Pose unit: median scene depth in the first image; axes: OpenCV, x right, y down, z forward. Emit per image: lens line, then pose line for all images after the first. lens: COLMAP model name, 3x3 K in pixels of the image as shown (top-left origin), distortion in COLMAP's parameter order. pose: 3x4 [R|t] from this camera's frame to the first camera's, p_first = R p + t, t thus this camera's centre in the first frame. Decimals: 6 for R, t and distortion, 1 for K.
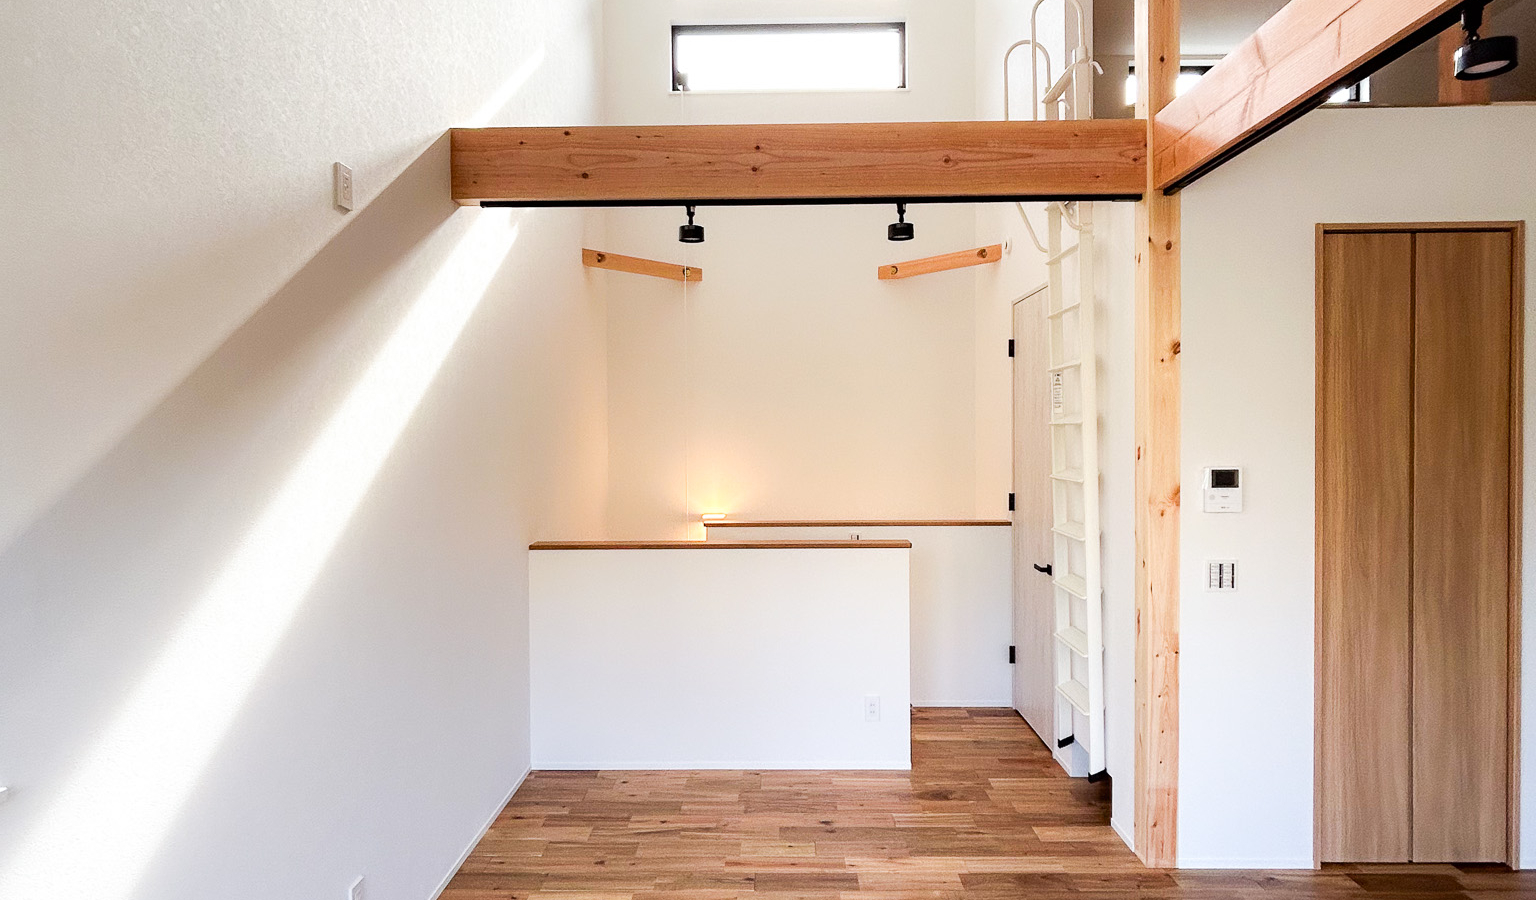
lens RADIAL K [[828.3, 0, 765.7], [0, 828.3, 445.9], [0, 0, 1]] dist [-0.006391, 0.000937]
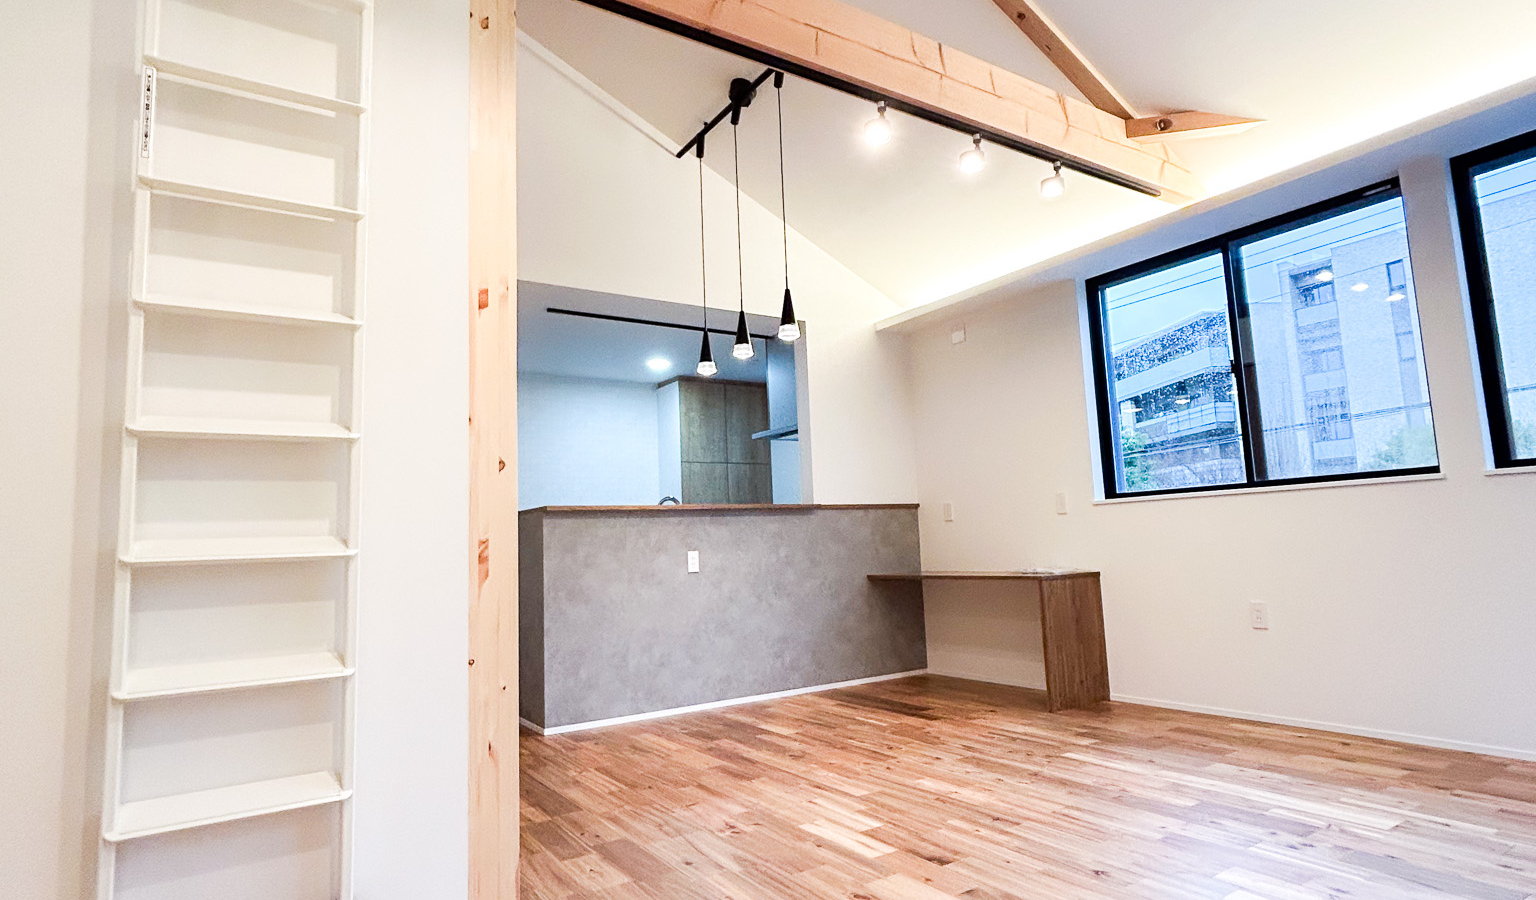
lens RADIAL K [[828.3, 0, 770.4], [0, 828.3, 448.3], [0, 0, 1]] dist [-0.006391, 0.000937]
pose [[-0.566958, 0.127311, 0.813849, -0.197009], [0.061158, 0.991764, -0.112537, 0.217229], [-0.821473, -0.014030, -0.570075, 1.208357]]
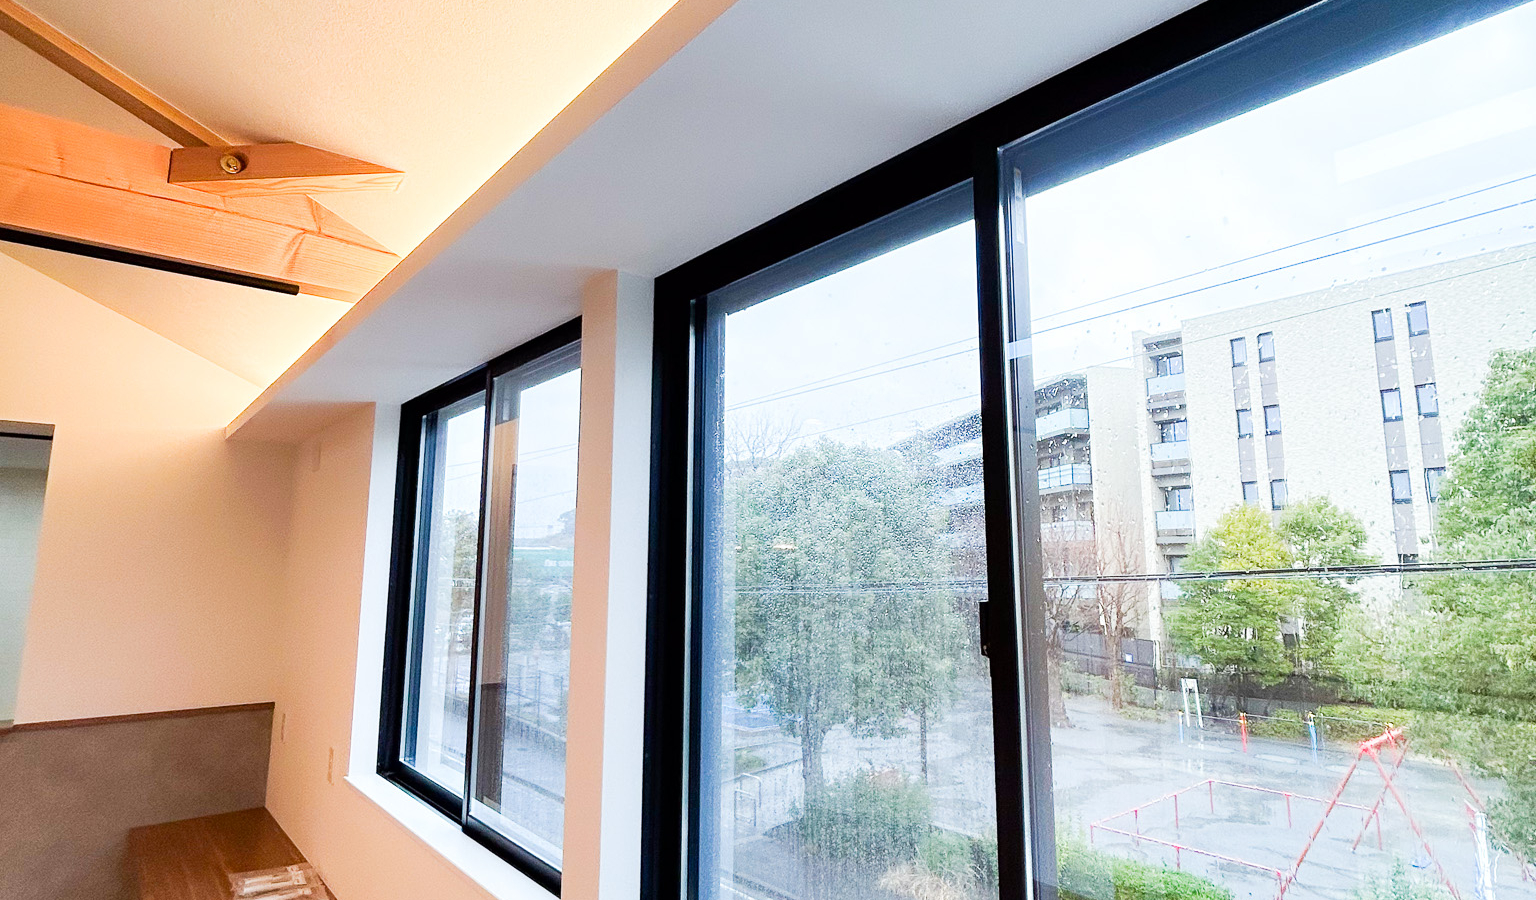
lens RADIAL K [[828.3, 0, 770.1], [0, 828.3, 437.3], [0, 0, 1]] dist [-0.006391, 0.000937]
pose [[-0.652534, 0.121343, 0.747981, -0.309282], [0.012885, 0.988729, -0.149159, -0.051730], [-0.757650, -0.087694, -0.646743, 0.122007]]
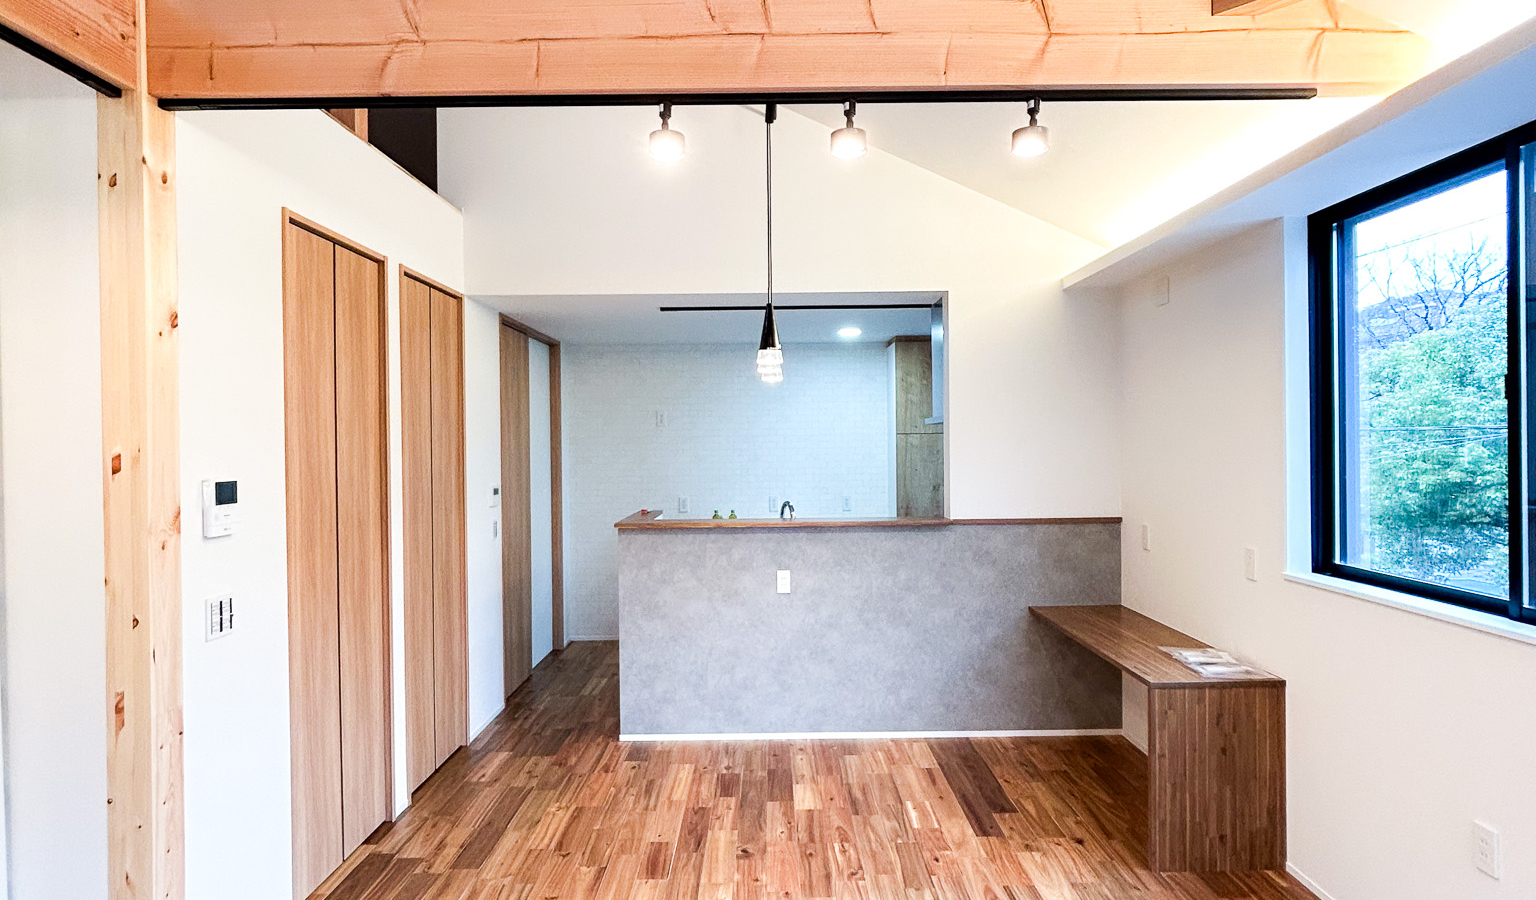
lens RADIAL K [[828.3, 0, 771.3], [0, 828.3, 448.6], [0, 0, 1]] dist [-0.006391, 0.000937]
pose [[-0.024433, 0.000258, 0.999701, -0.249803], [0.029658, 0.999560, 0.000467, 0.011869], [-0.999261, 0.029660, -0.024430, 0.483790]]
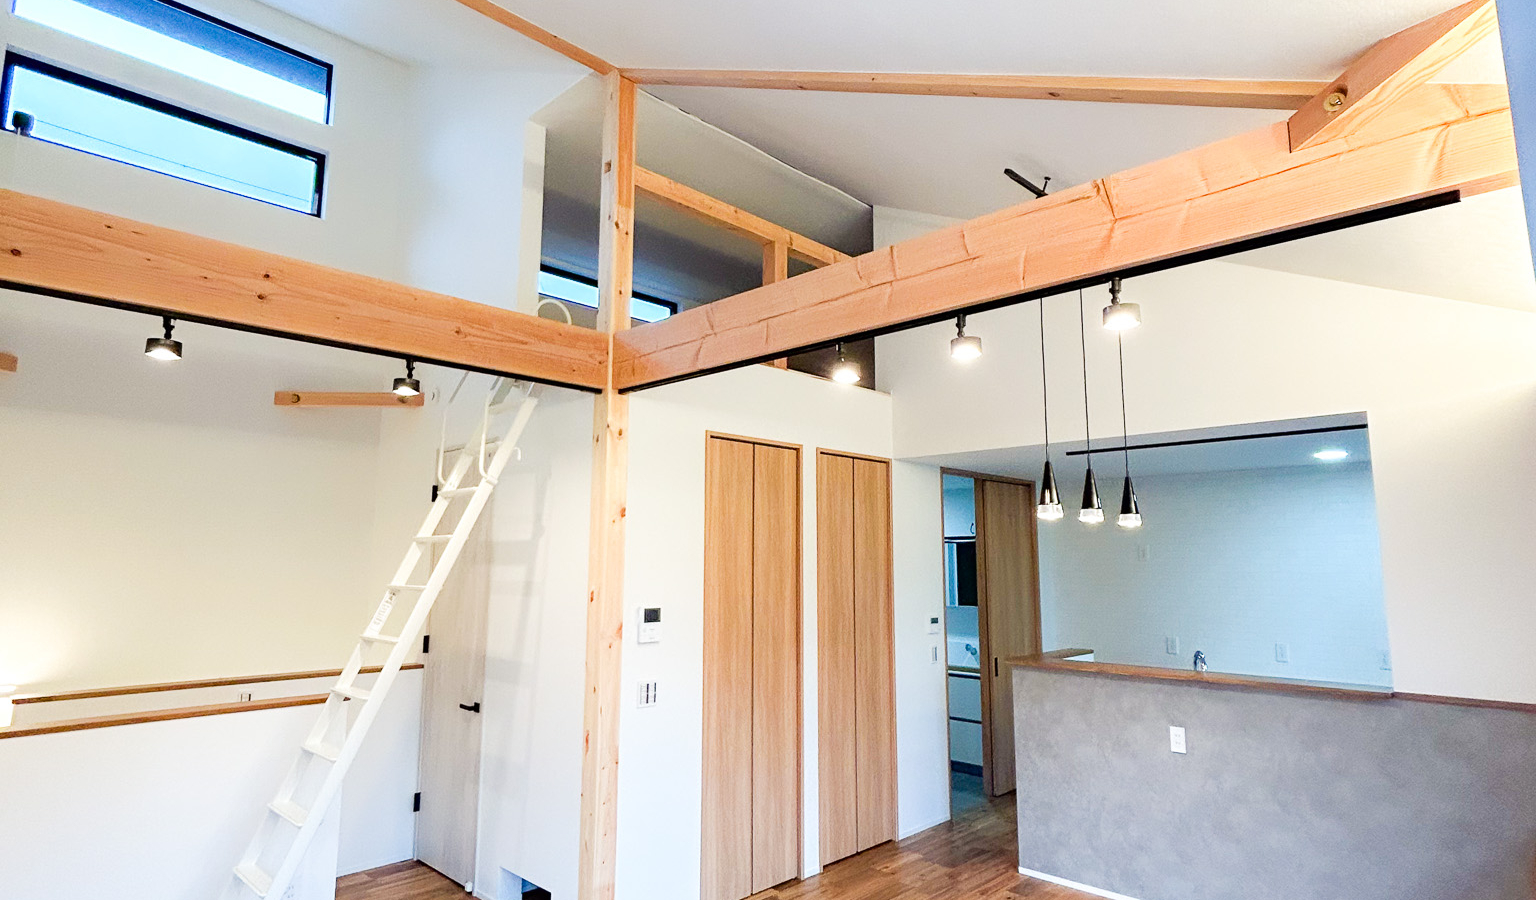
lens RADIAL K [[828.3, 0, 767.6], [0, 828.3, 446.9], [0, 0, 1]] dist [-0.006391, 0.000937]
pose [[0.681733, 0.110598, 0.723193, -0.282138], [0.005523, 0.987701, -0.156255, -0.017155], [-0.731581, 0.110518, 0.672737, -0.031434]]
